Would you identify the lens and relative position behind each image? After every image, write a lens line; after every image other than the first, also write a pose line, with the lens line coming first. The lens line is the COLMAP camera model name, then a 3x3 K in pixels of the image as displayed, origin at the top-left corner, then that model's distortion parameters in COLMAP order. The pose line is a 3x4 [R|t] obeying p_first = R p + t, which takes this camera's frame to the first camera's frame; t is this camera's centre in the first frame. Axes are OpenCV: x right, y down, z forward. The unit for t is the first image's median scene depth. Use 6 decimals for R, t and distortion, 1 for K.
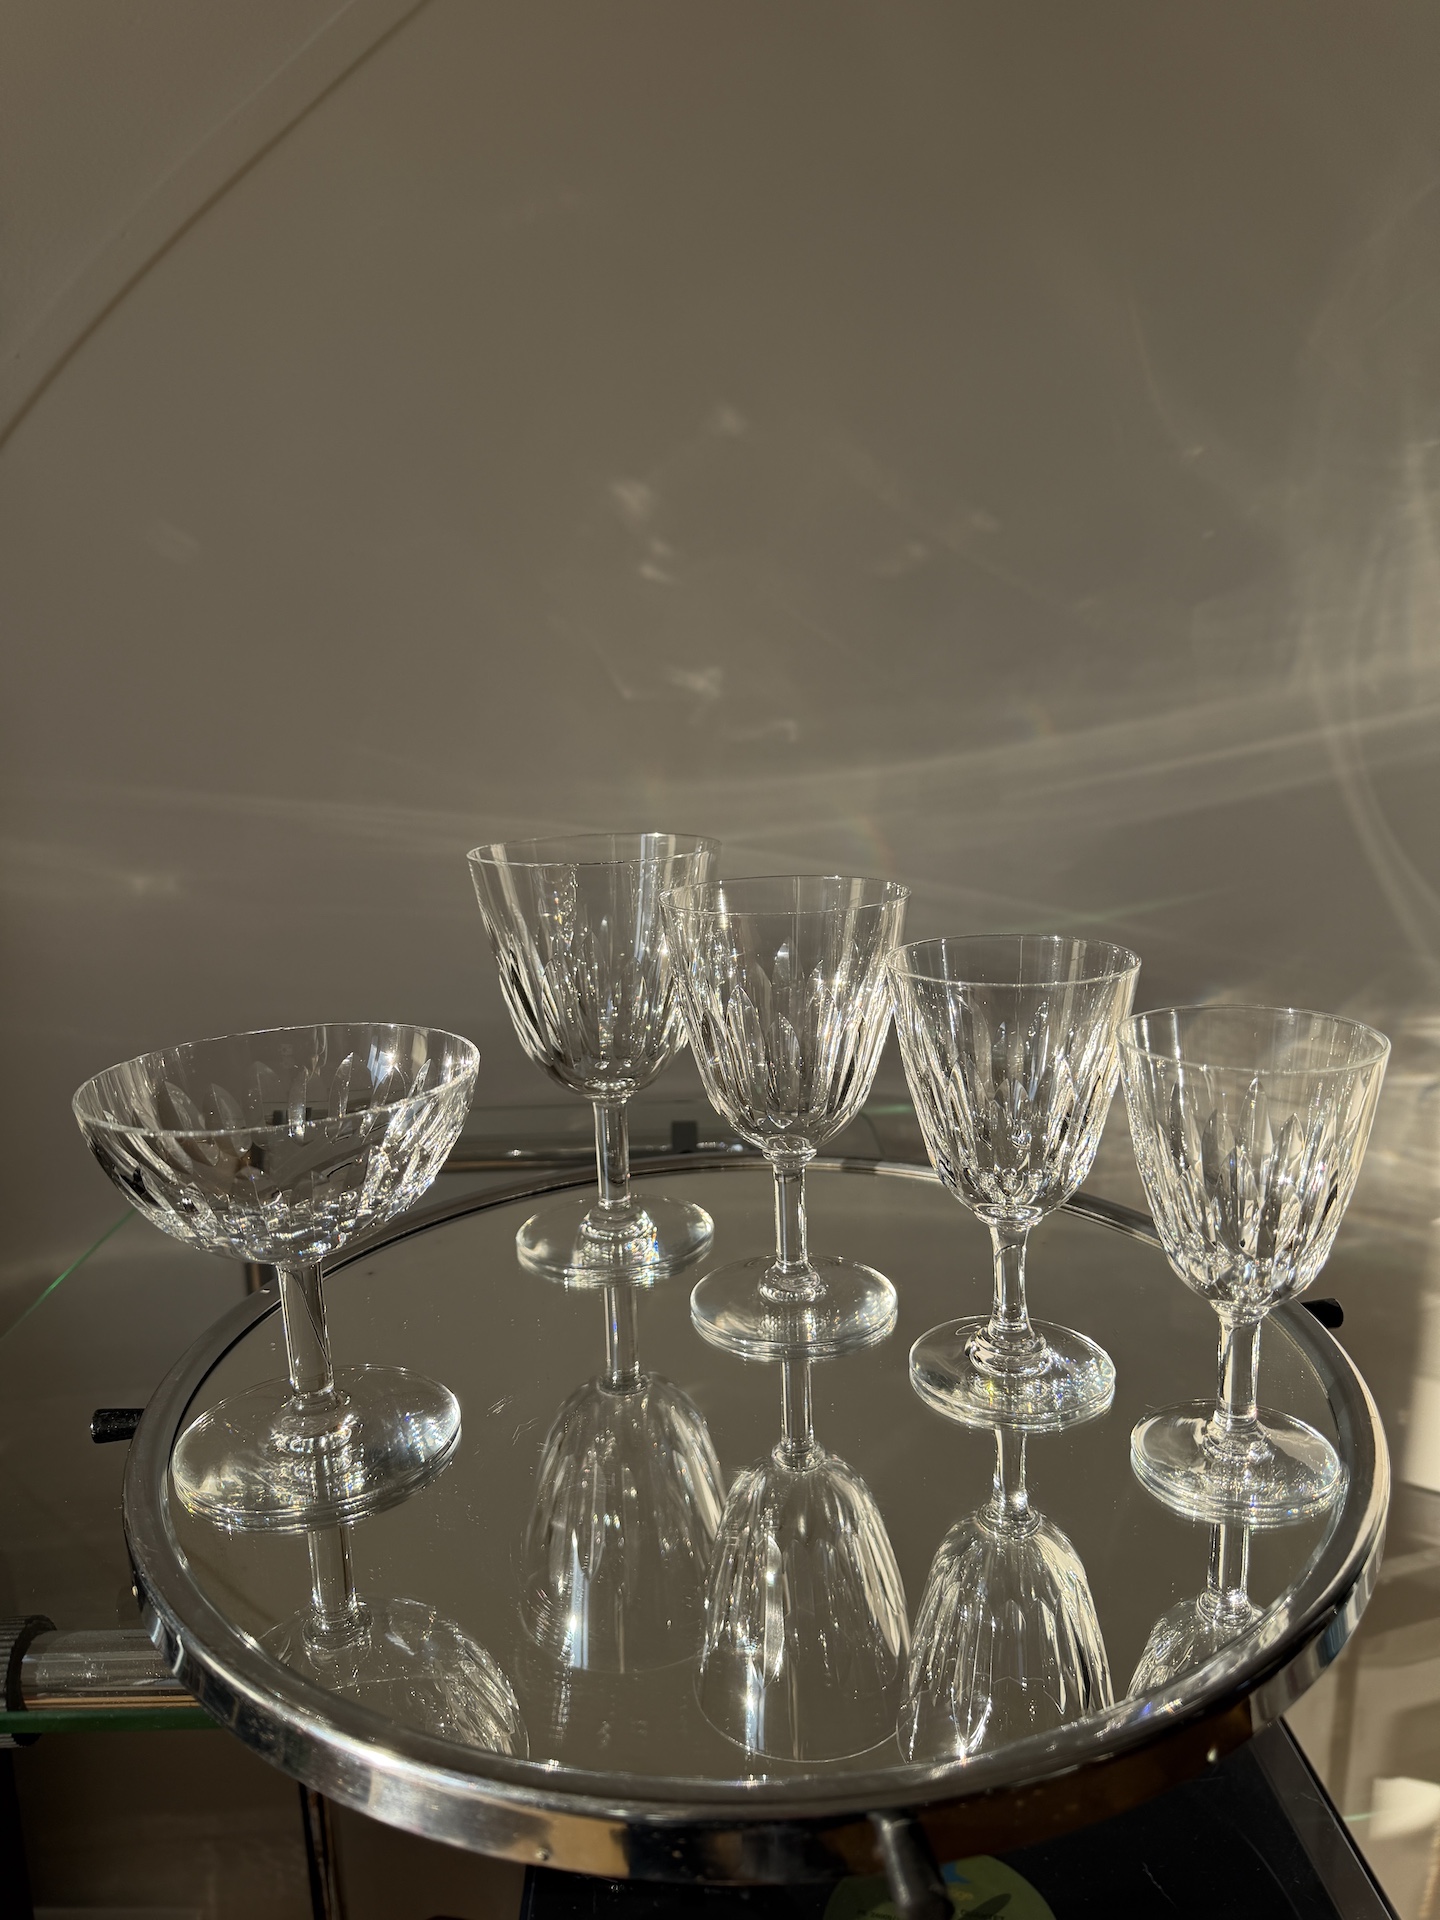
lens RADIAL K [[1331.3, 0, 720.0], [0, 1331.3, 960.0], [0, 0, 1]] dist [0.387849, -0.534264]
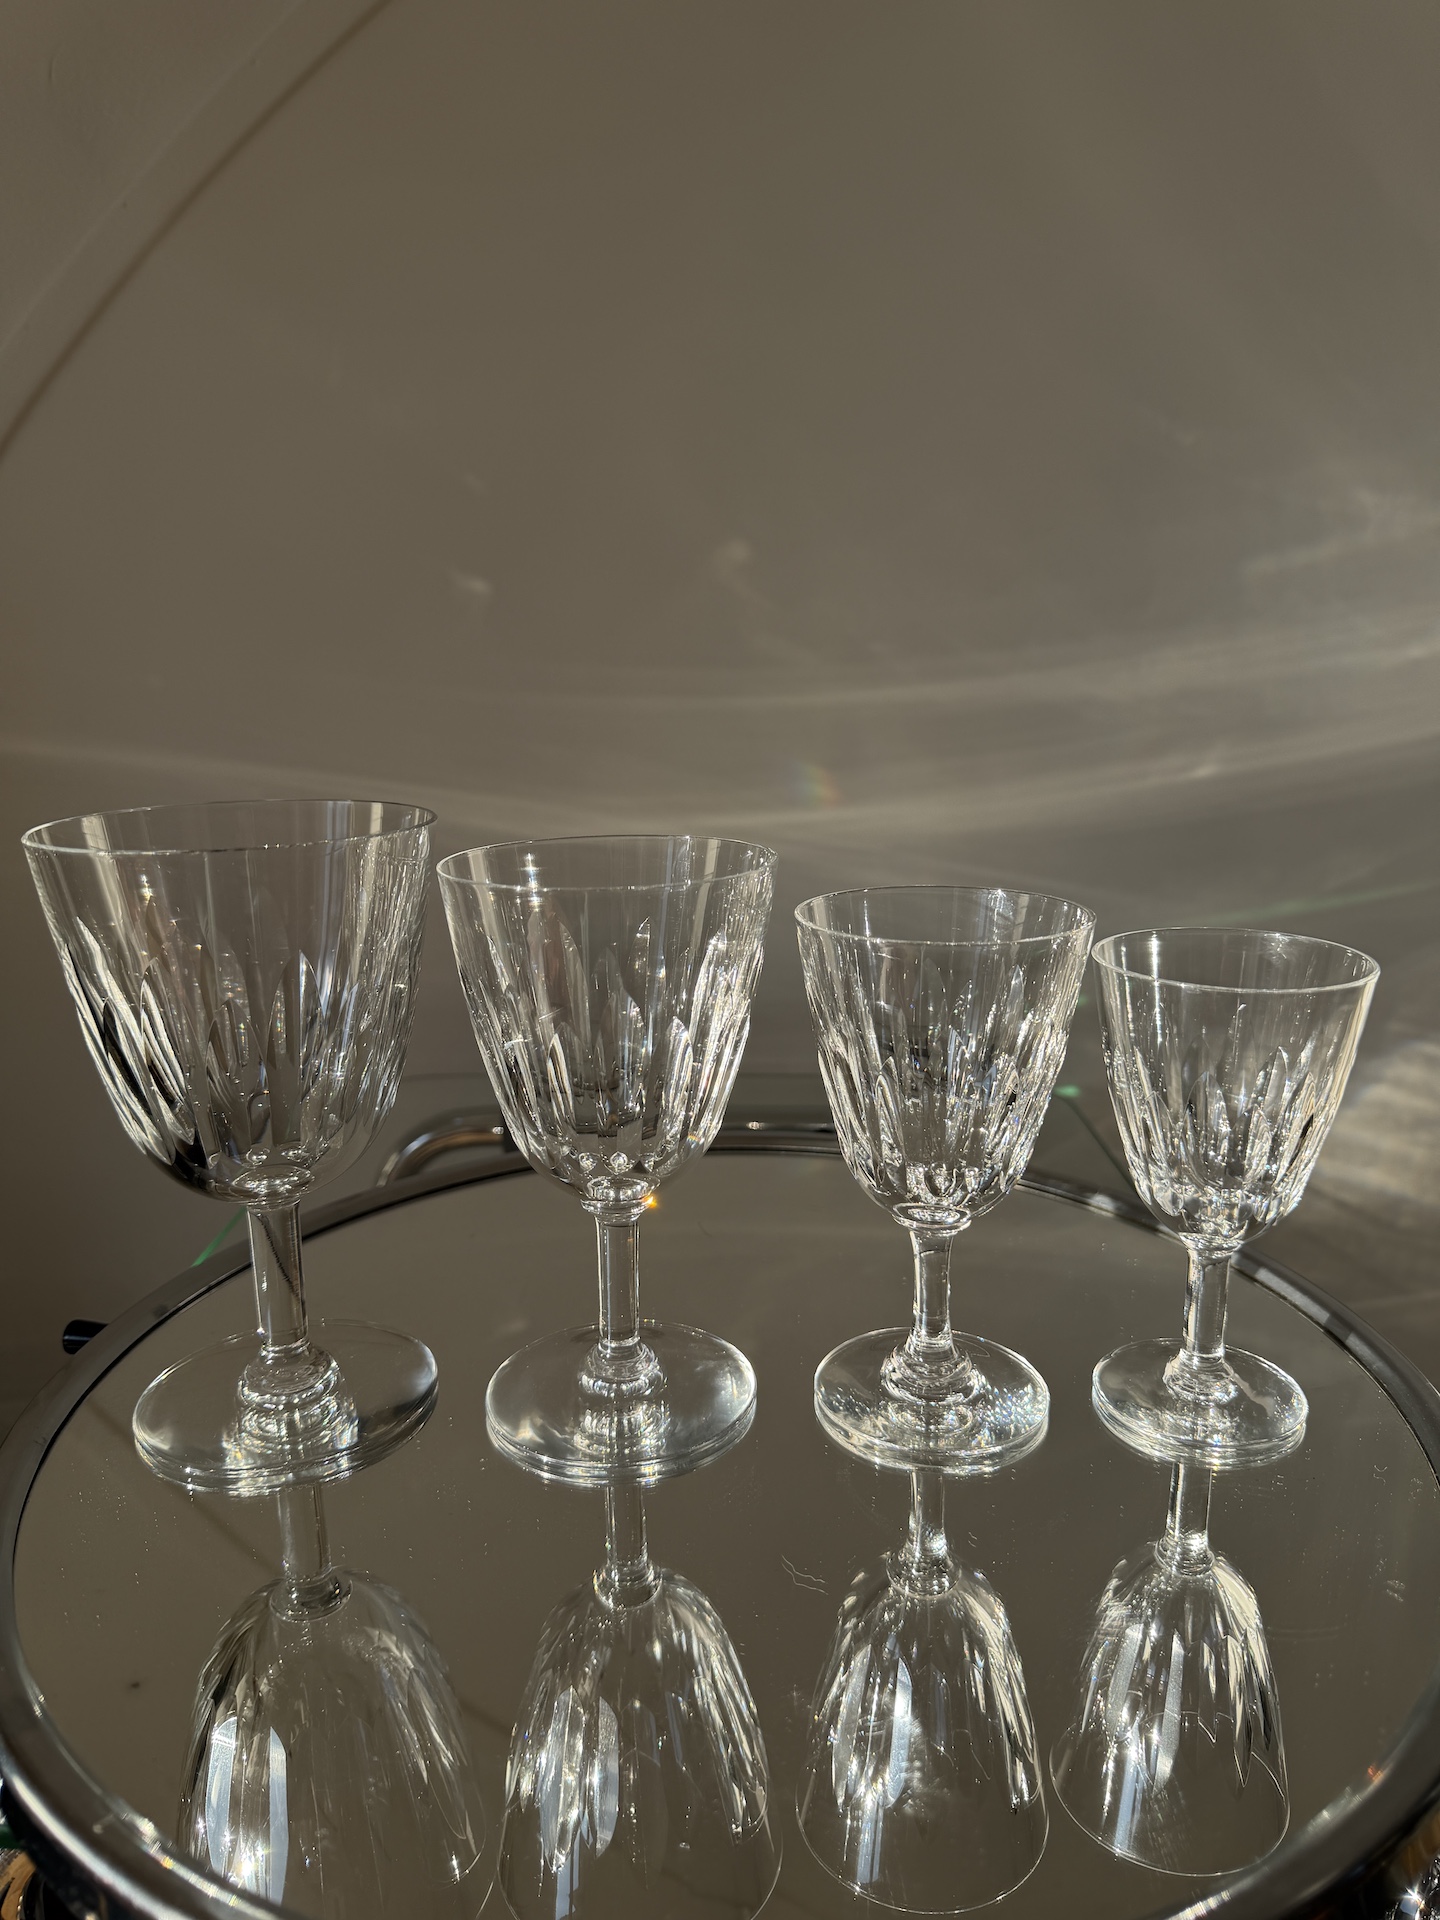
lens RADIAL K [[1336.8, 0, 720.0], [0, 1336.8, 960.0], [0, 0, 1]] dist [0.209153, 0.000537]
pose [[0.999995, -0.000058, 0.003045, 0.077165], [-0.000197, 0.996490, 0.083706, -0.042083], [-0.003039, -0.083706, 0.996486, 0.182025]]
